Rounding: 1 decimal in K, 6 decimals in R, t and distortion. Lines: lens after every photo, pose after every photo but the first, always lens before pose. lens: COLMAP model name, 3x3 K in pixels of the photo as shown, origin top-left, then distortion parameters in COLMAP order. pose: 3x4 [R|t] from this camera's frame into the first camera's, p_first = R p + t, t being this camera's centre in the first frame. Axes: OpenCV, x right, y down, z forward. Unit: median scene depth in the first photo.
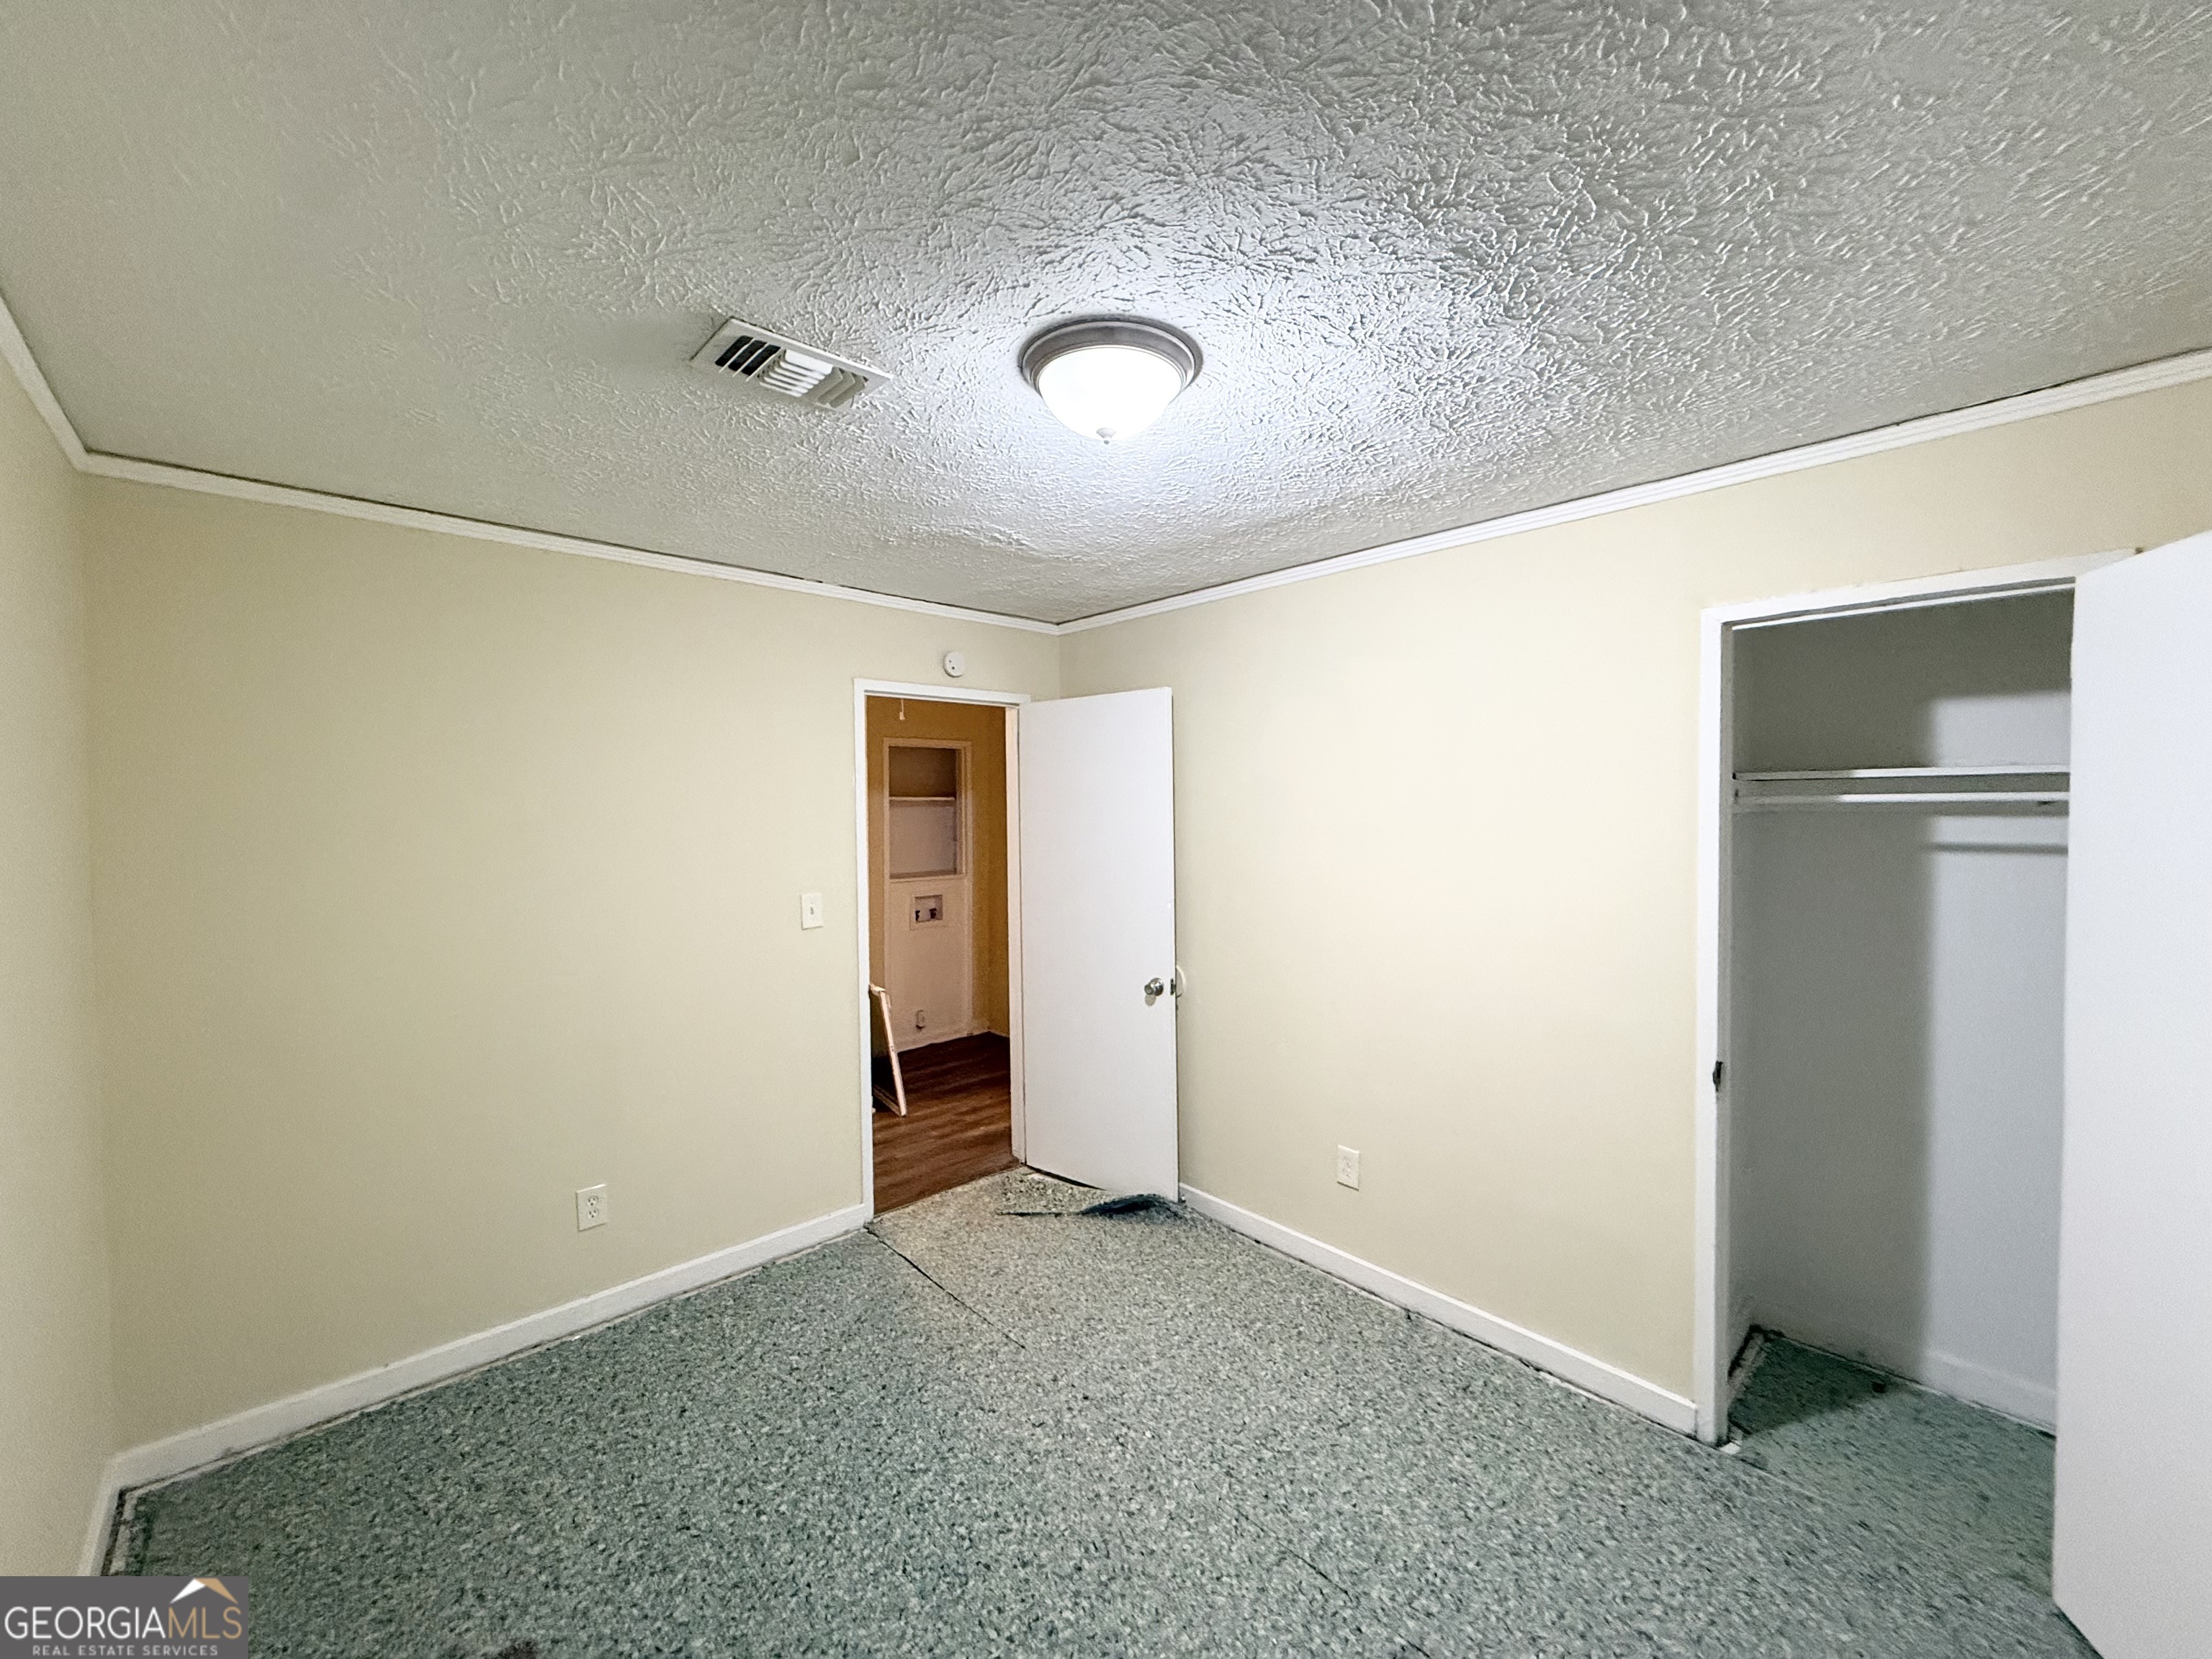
lens RADIAL K [[881.5, 0, 1105.9], [0, 881.5, 822.5], [0, 0, 1]] dist [0.001920, 0.000199]
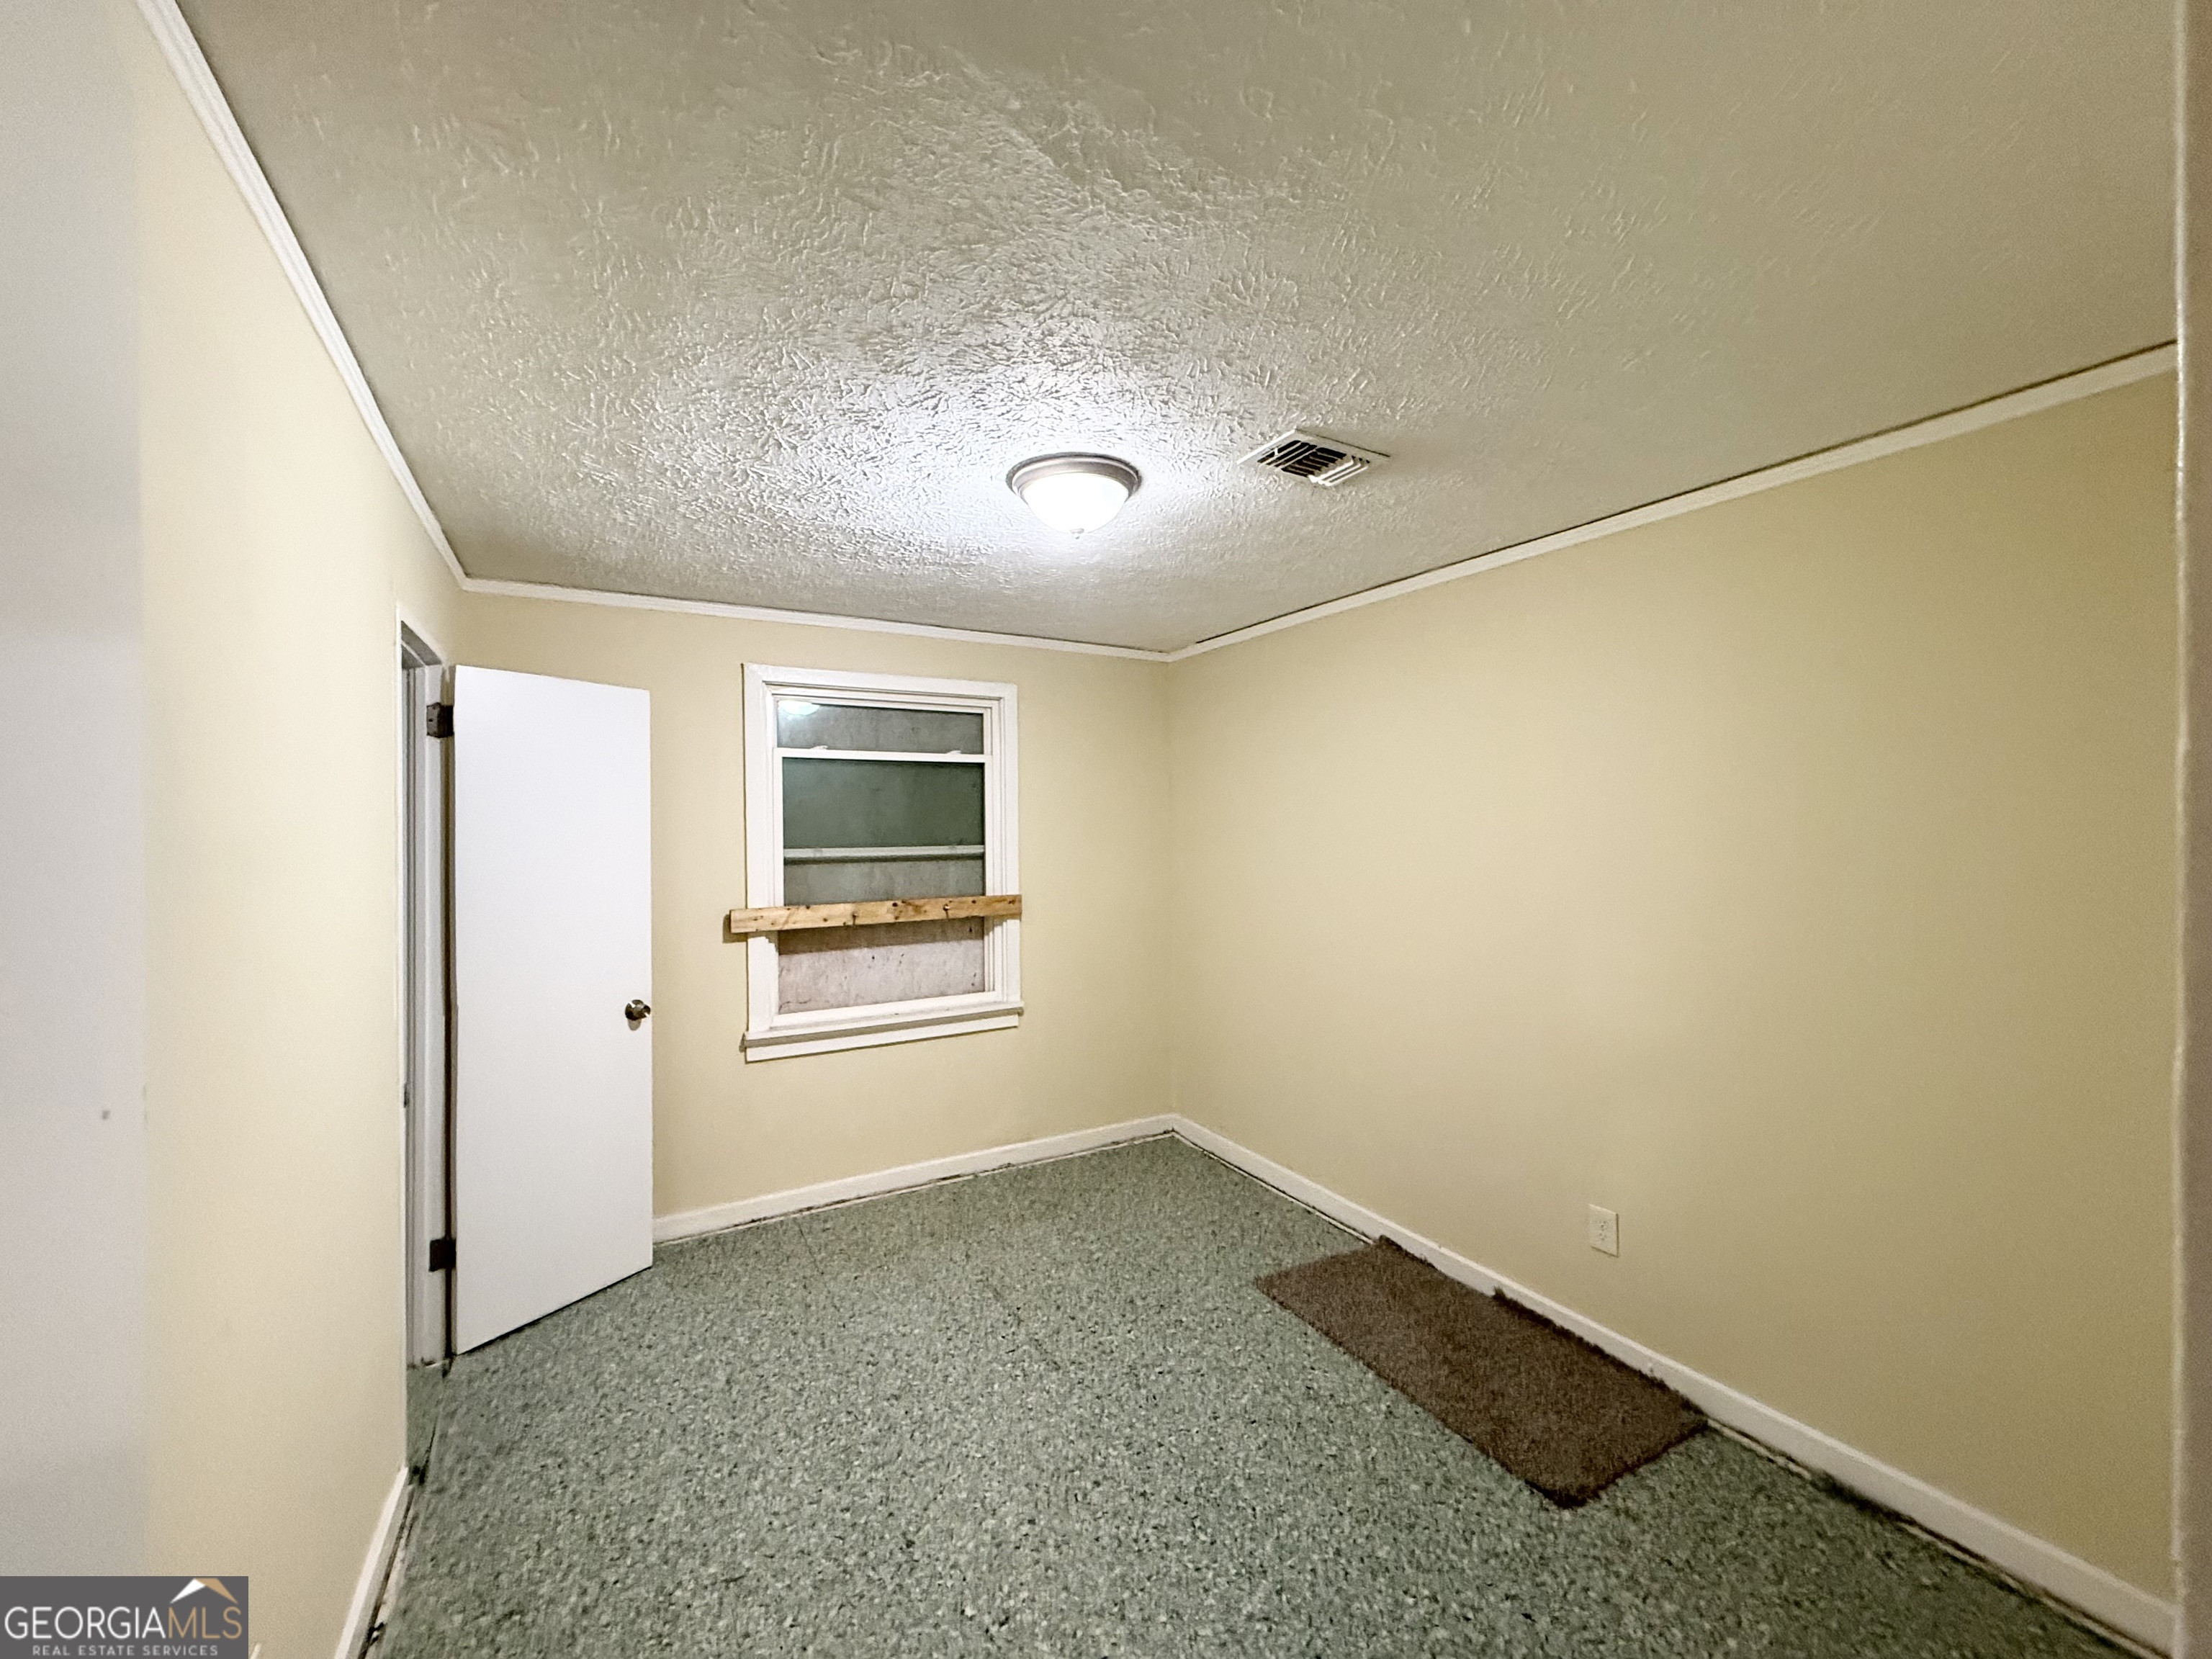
lens RADIAL K [[881.5, 0, 1099.9], [0, 881.5, 830.1], [0, 0, 1]] dist [0.001920, 0.000199]
pose [[-0.972925, 0.012034, 0.230808, -0.283143], [0.017150, 0.999649, 0.020172, -0.005560], [-0.230484, 0.023585, -0.972790, 1.930637]]
